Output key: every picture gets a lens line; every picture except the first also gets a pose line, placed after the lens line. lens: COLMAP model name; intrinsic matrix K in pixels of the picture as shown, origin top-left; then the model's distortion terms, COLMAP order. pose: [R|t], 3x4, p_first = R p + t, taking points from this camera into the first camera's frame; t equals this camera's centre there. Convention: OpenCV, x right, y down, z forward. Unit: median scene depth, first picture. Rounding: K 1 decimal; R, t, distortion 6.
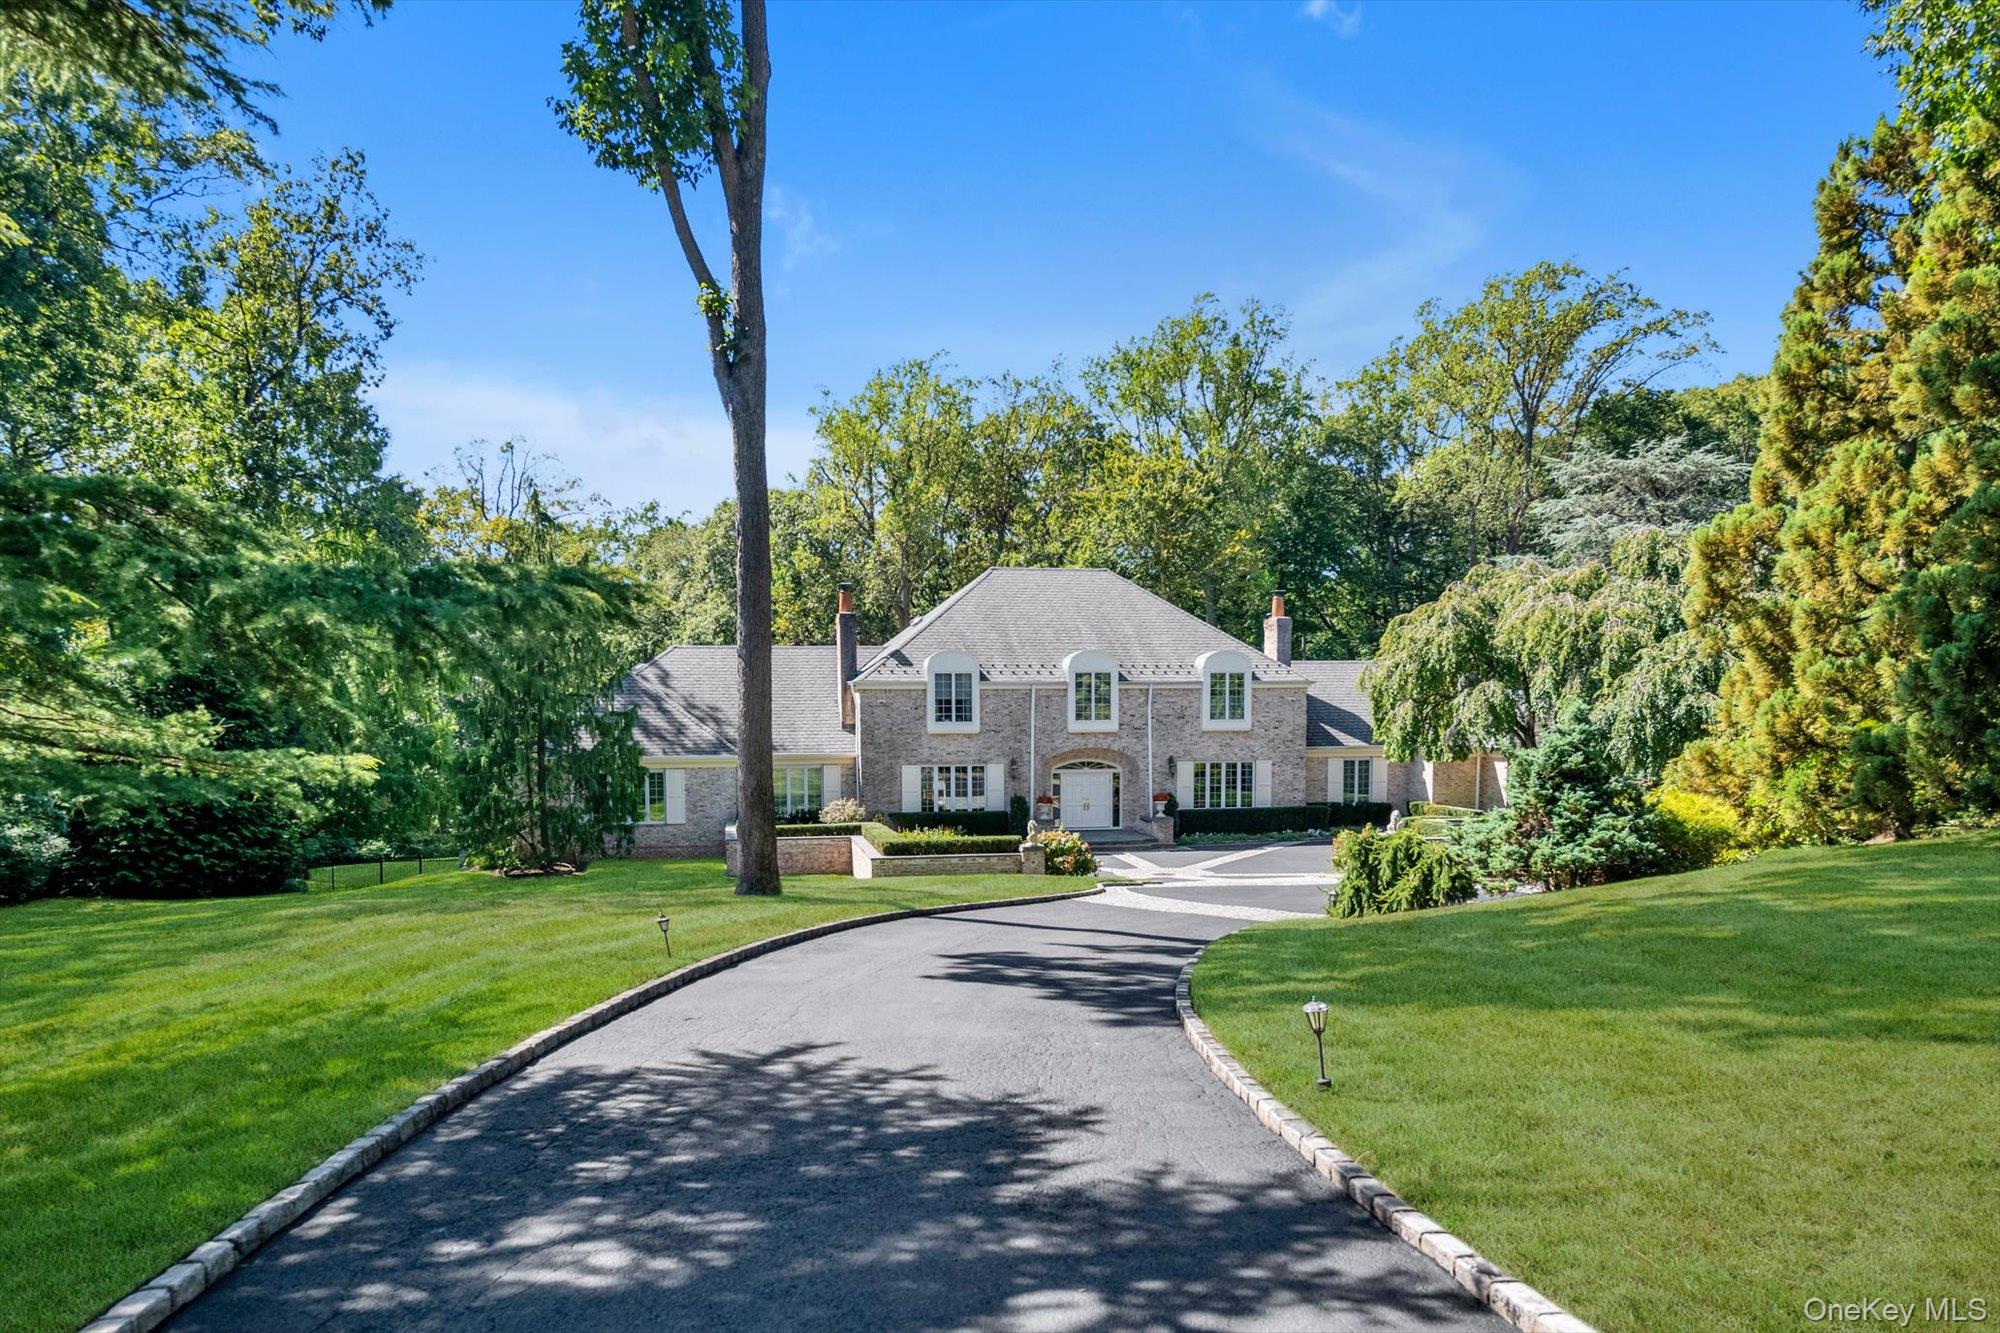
lens RADIAL K [[1288.1, 0, 995.5], [0, 1288.1, 803.1], [0, 0, 1]] dist [0.008462, -0.001358]
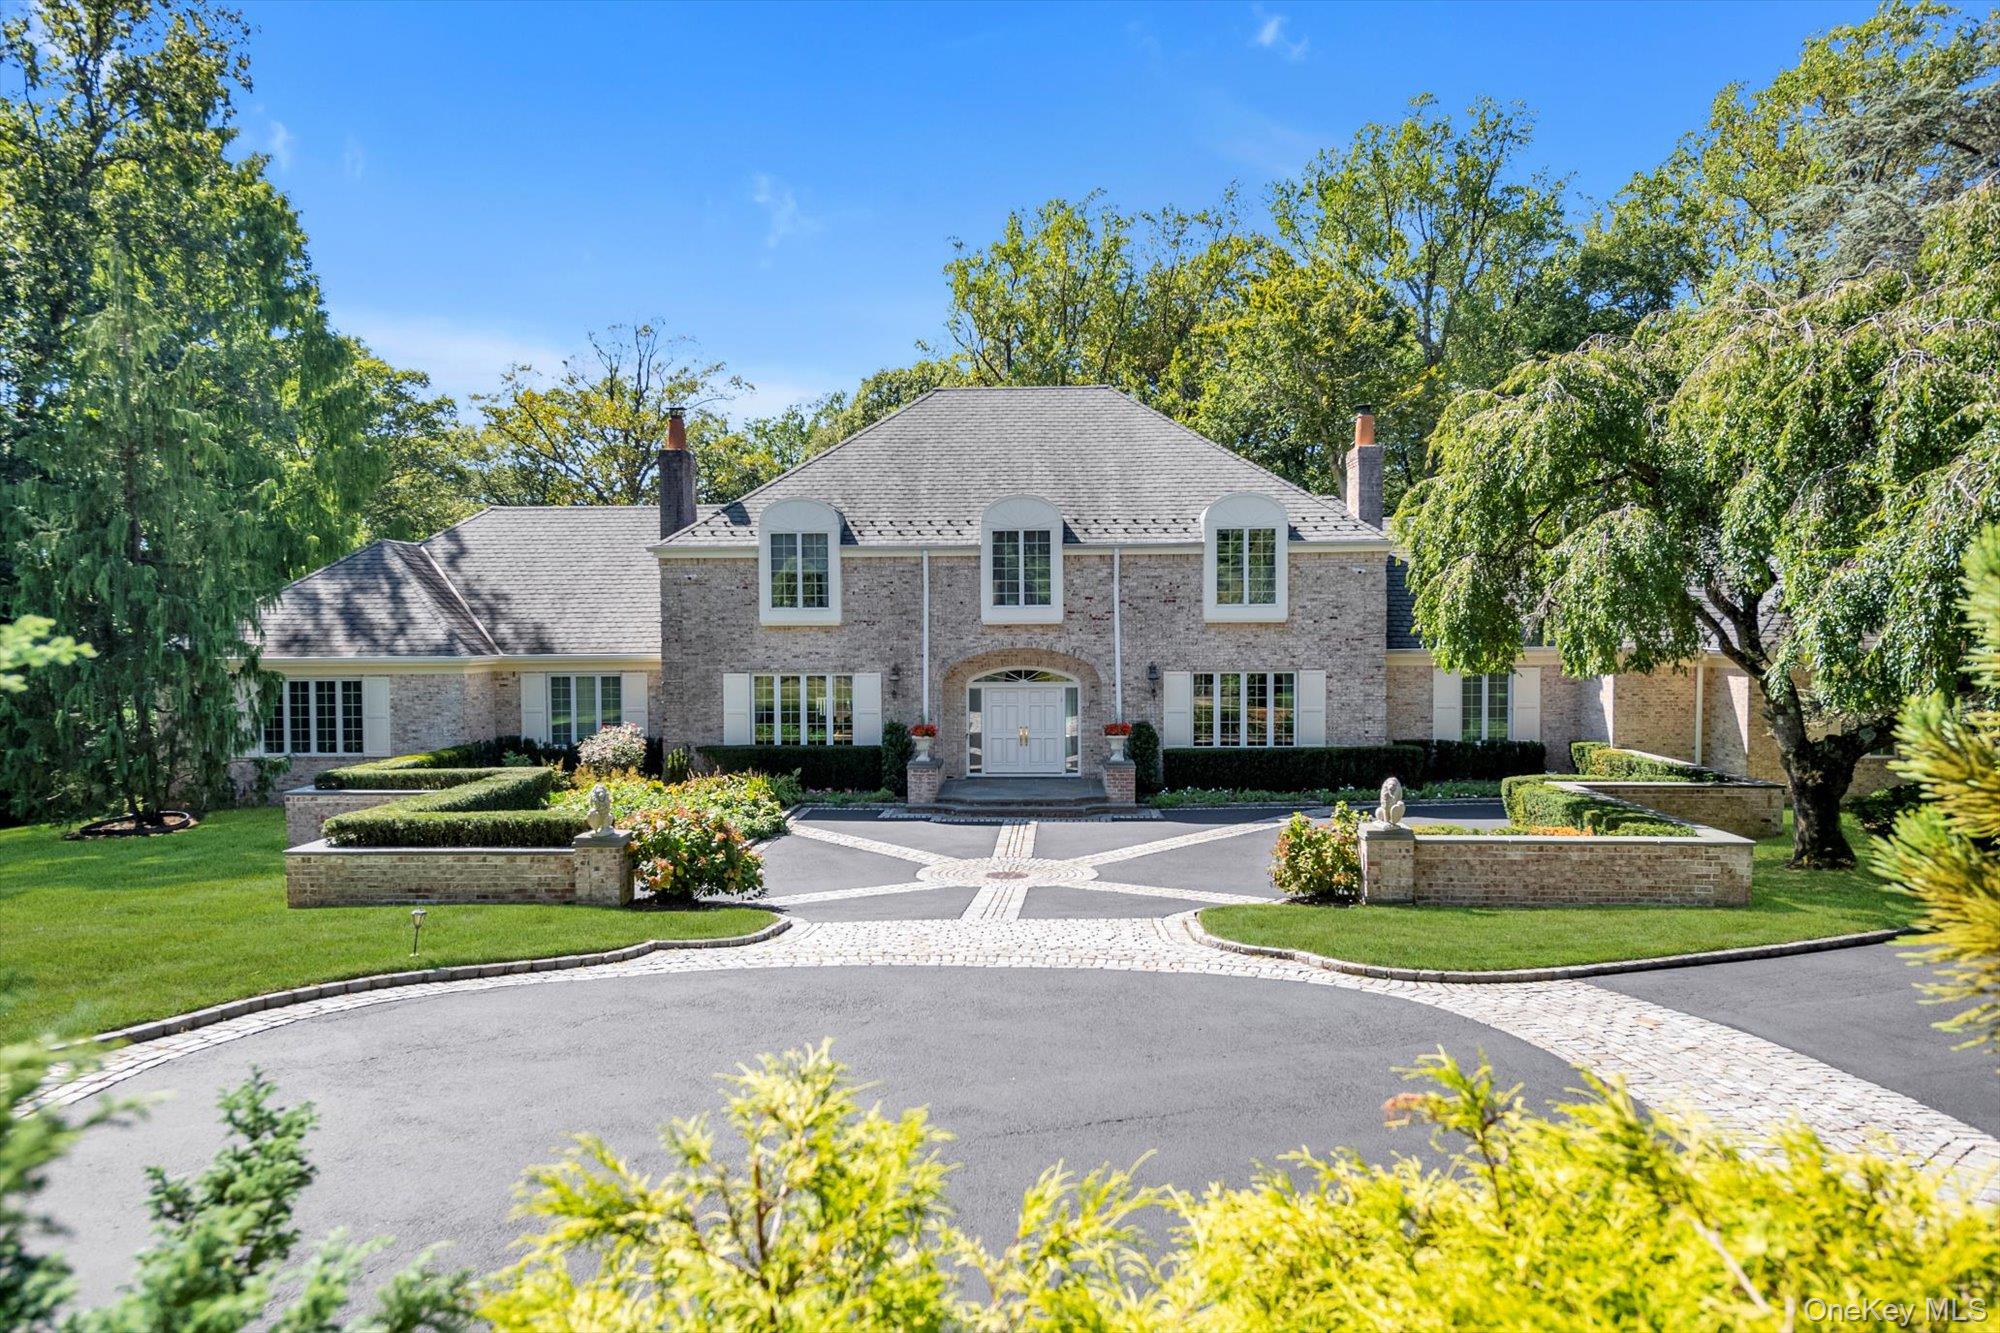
lens RADIAL K [[1288.1, 0, 996.7], [0, 1288.1, 666.3], [0, 0, 1]] dist [0.008462, -0.001358]
pose [[0.974094, 0.006853, -0.226041, 0.204619], [-0.014609, 0.999360, -0.032658, -0.013187], [0.225672, 0.035115, 0.973570, 0.374175]]
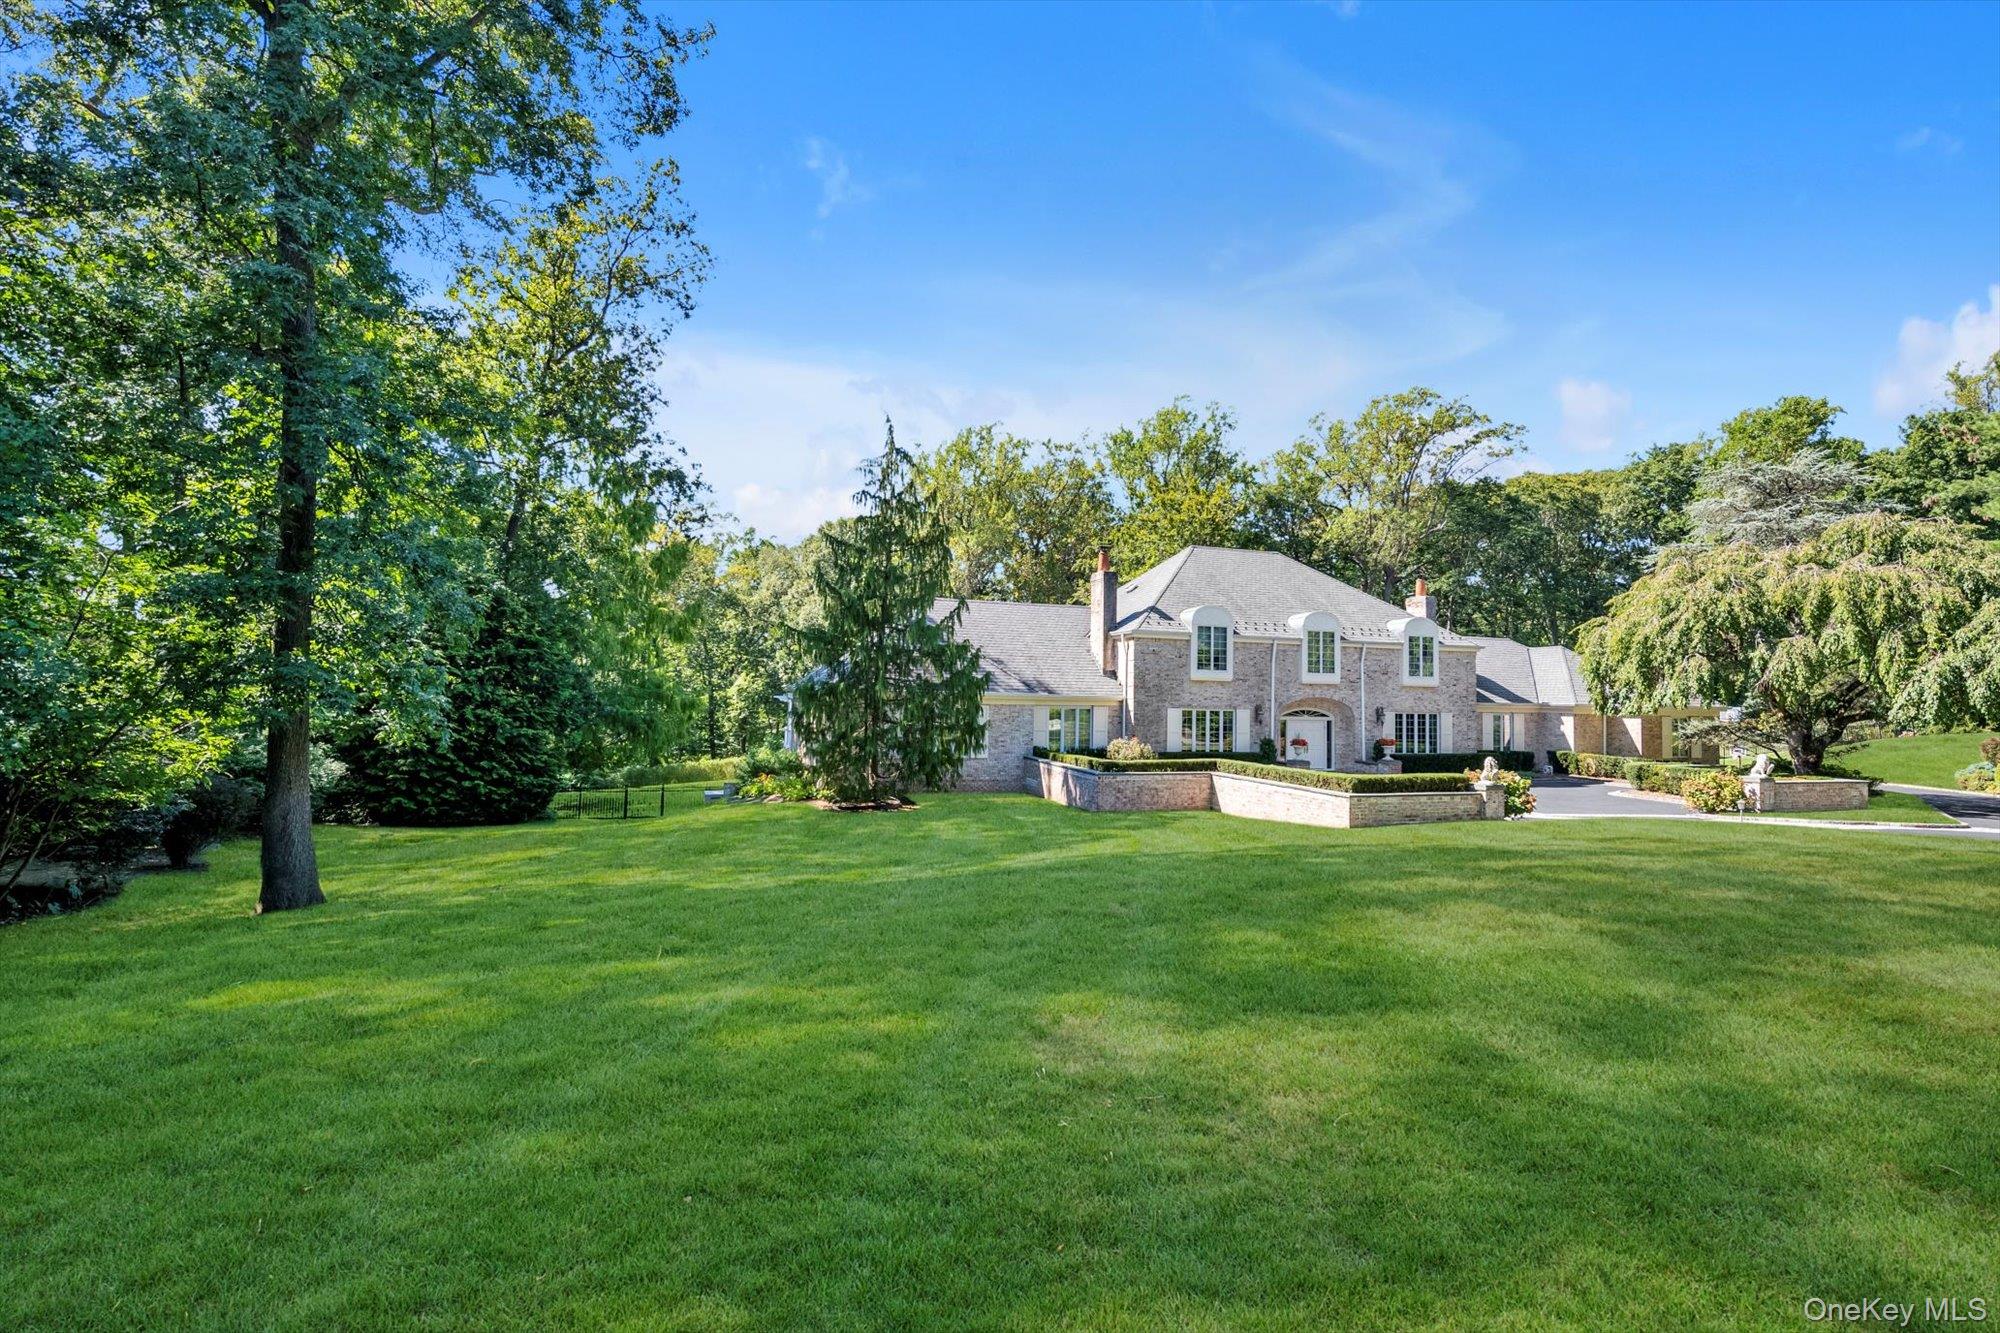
lens RADIAL K [[854.6, 0, 1016.8], [0, 854.6, 651.1], [0, 0, 1]] dist [-0.007001, -0.001930]
pose [[0.993165, 0.030897, 0.112555, -0.271888], [-0.016889, 0.992220, -0.123345, 0.013322], [-0.115491, 0.120601, 0.985960, 0.283750]]
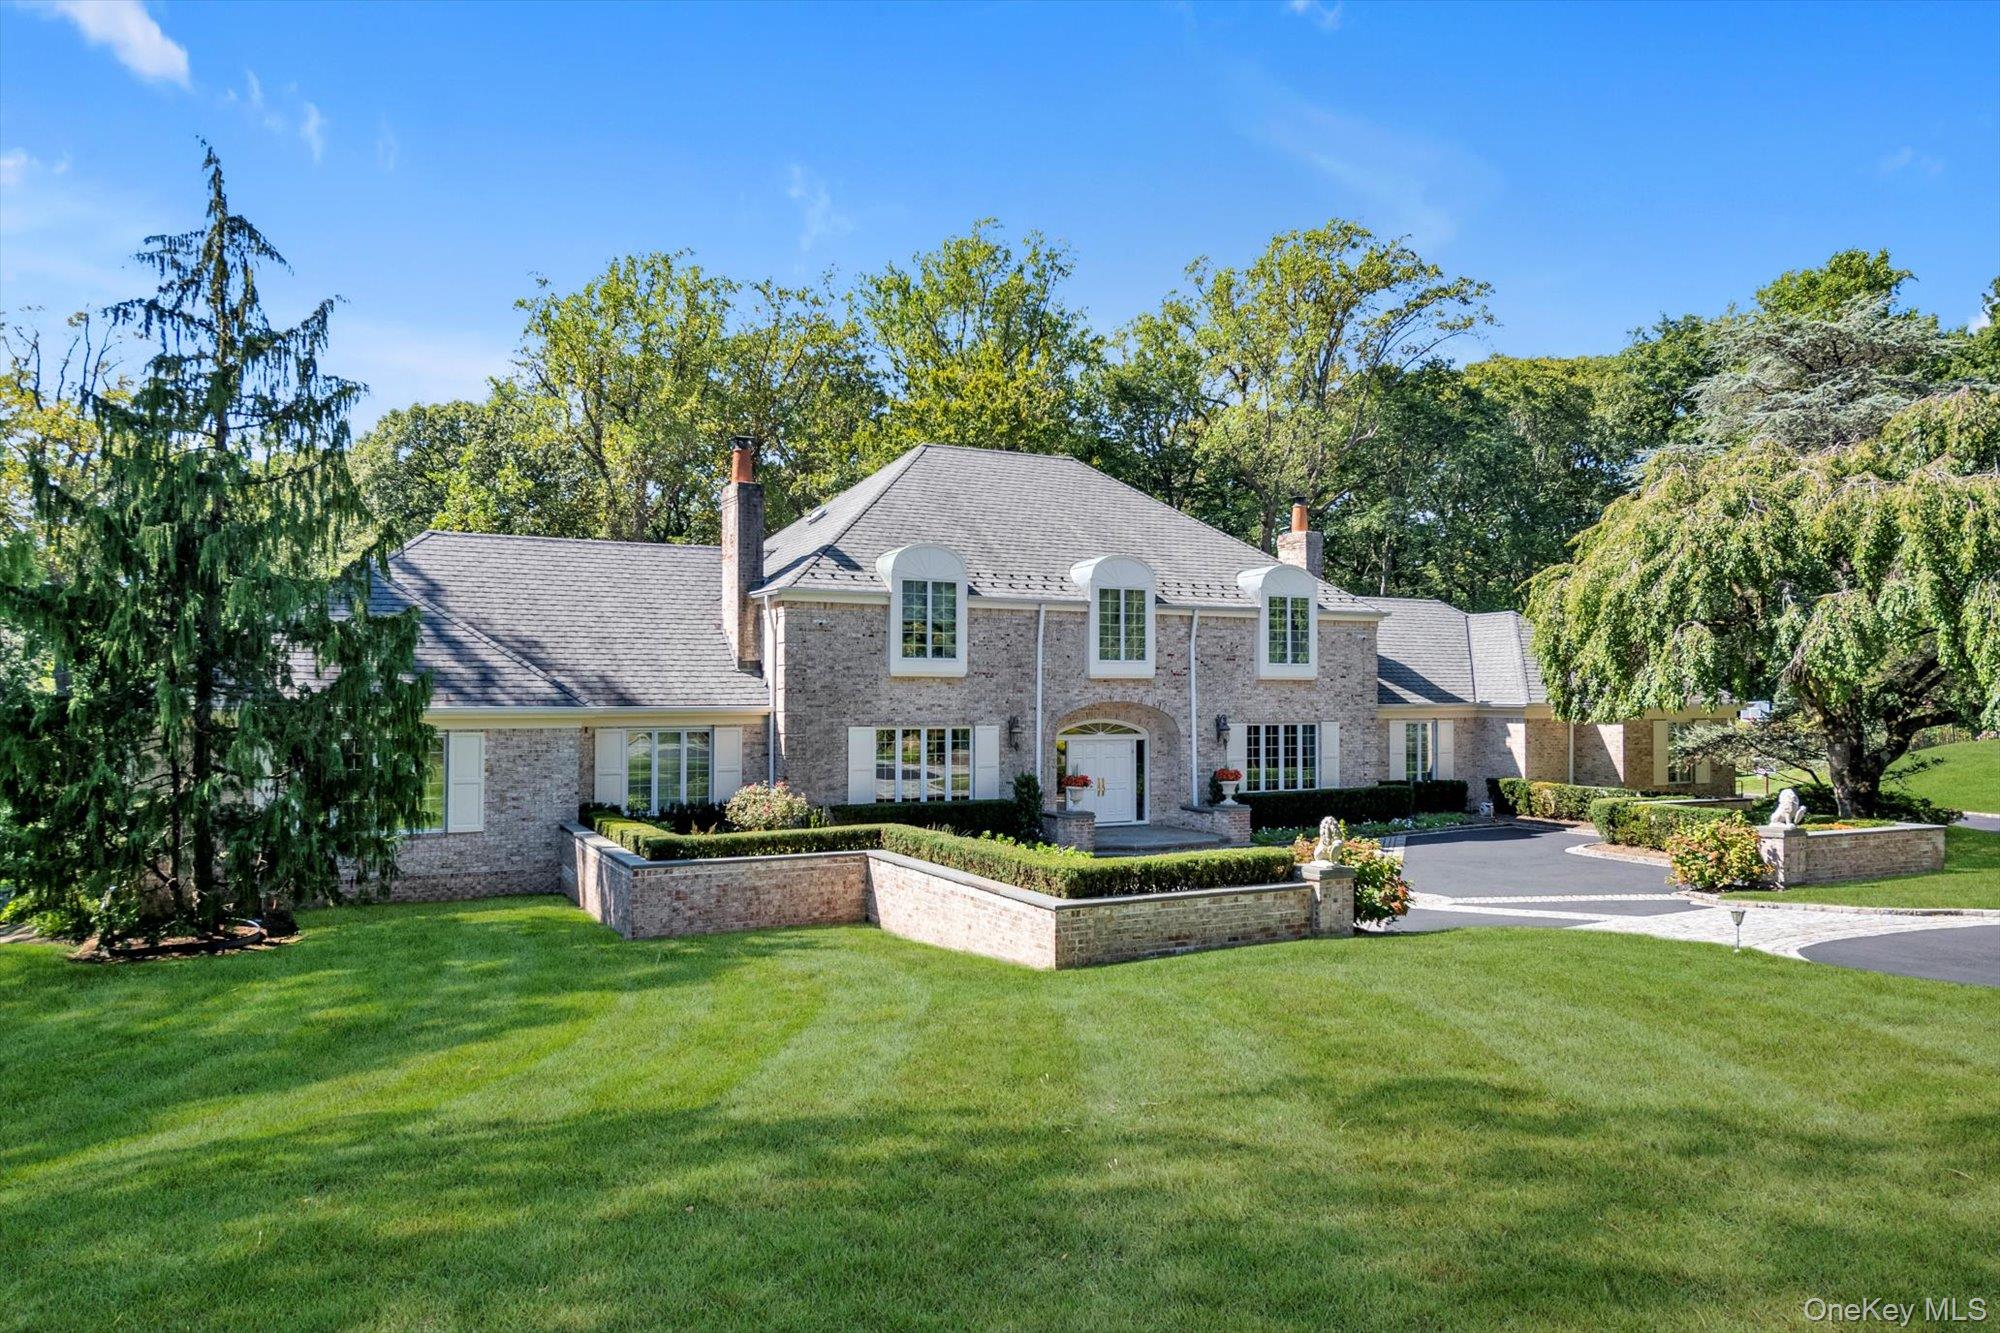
lens RADIAL K [[1288.1, 0, 1002.8], [0, 1288.1, 672.9], [0, 0, 1]] dist [0.008462, -0.001358]
pose [[0.961339, 0.011425, 0.275129, -0.164856], [0.013086, 0.996115, -0.087087, -0.000631], [-0.275055, 0.087321, 0.957455, 0.374217]]
